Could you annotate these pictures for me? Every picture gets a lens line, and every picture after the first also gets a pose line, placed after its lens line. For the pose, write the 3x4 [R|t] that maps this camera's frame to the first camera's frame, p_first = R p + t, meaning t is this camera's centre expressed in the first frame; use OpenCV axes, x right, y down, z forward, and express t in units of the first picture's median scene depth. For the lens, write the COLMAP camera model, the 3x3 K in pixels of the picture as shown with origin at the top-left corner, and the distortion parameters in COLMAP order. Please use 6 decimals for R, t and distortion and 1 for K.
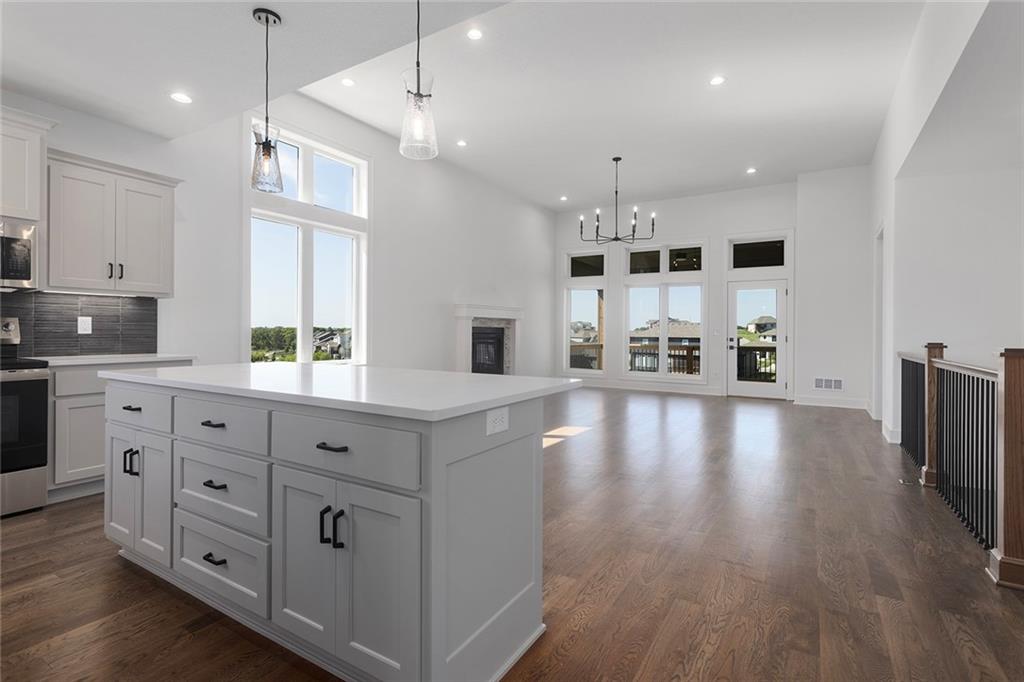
lens RADIAL K [[488.7, 0, 508.1], [0, 488.7, 333.5], [0, 0, 1]] dist [0.002038, 0.000624]
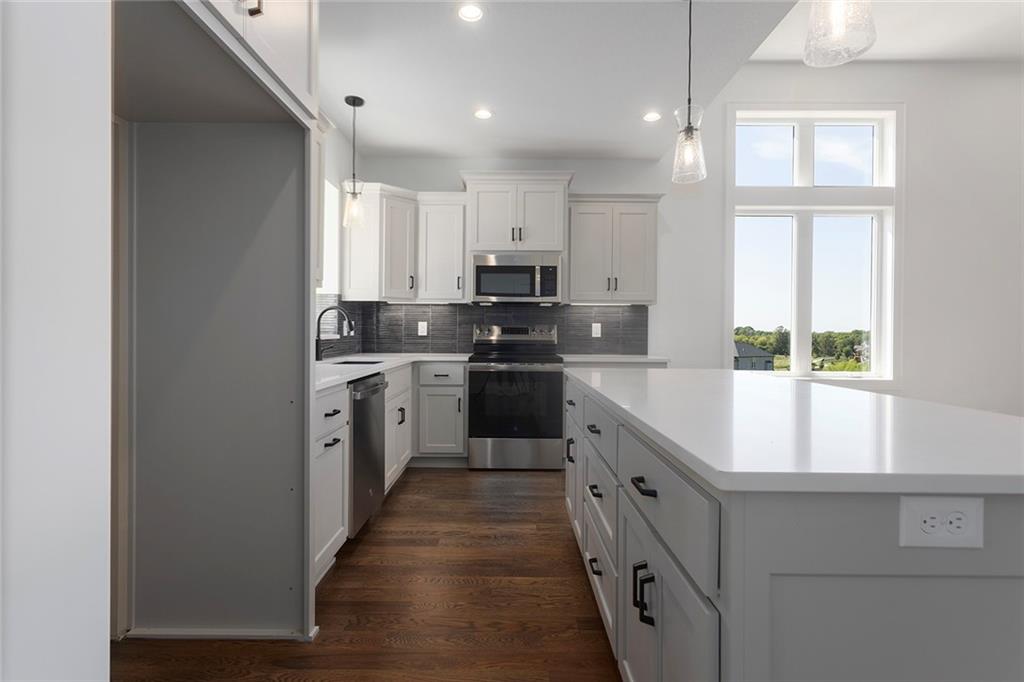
lens RADIAL K [[488.7, 0, 508.1], [0, 488.7, 333.5], [0, 0, 1]] dist [0.002038, 0.000624]
pose [[0.519862, 0.001437, -0.854249, 0.070385], [-0.009700, 0.999944, -0.004221, -0.000843], [0.854195, 0.010481, 0.519846, 0.158036]]
